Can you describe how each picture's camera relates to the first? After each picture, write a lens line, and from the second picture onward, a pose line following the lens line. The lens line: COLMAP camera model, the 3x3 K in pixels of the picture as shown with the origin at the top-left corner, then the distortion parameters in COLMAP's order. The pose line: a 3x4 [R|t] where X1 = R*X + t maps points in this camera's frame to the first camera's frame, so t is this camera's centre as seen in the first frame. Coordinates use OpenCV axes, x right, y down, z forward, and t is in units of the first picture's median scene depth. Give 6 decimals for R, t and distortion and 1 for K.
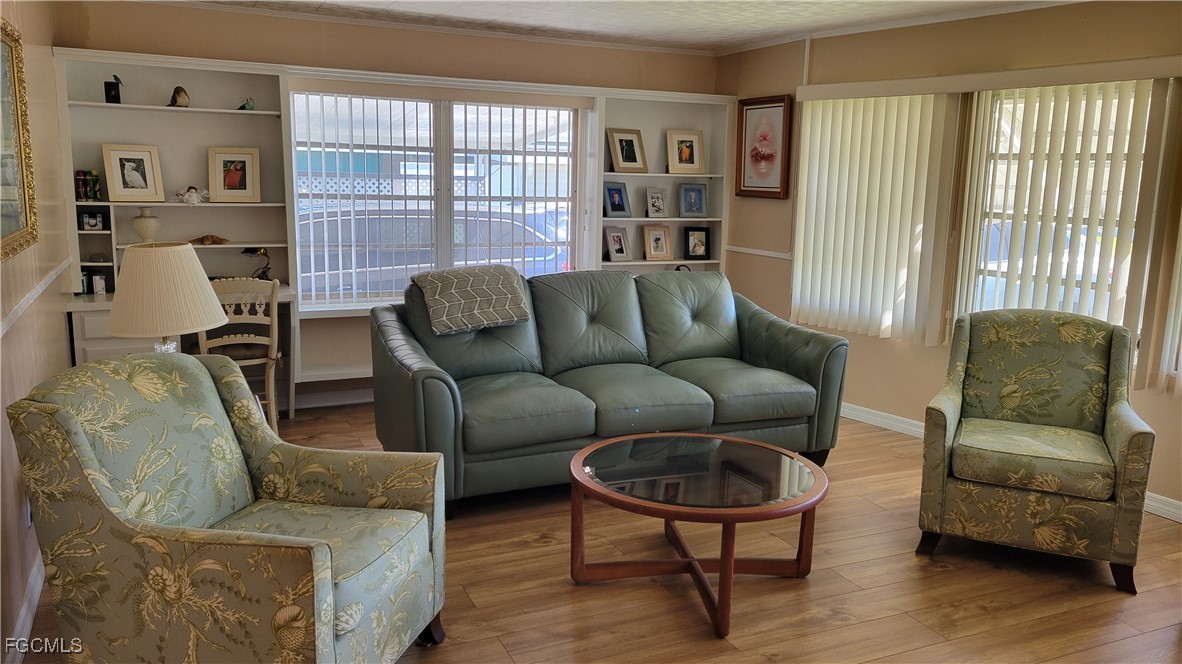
lens RADIAL K [[888.9, 0, 595.0], [0, 888.9, 327.1], [0, 0, 1]] dist [0.051289, -0.010557]
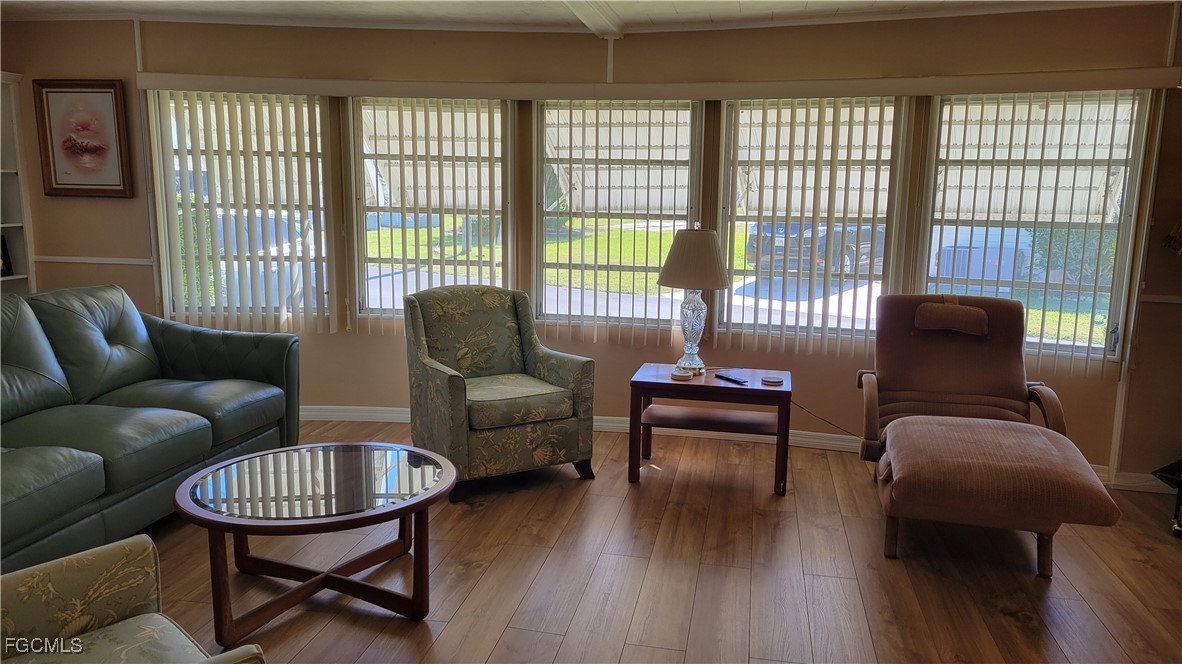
lens RADIAL K [[888.9, 0, 595.7], [0, 888.9, 336.2], [0, 0, 1]] dist [0.051289, -0.010557]
pose [[0.589246, -0.151209, 0.793678, -0.373336], [0.139519, 0.986617, 0.084385, -0.027398], [-0.795816, 0.061010, 0.602457, 0.142049]]
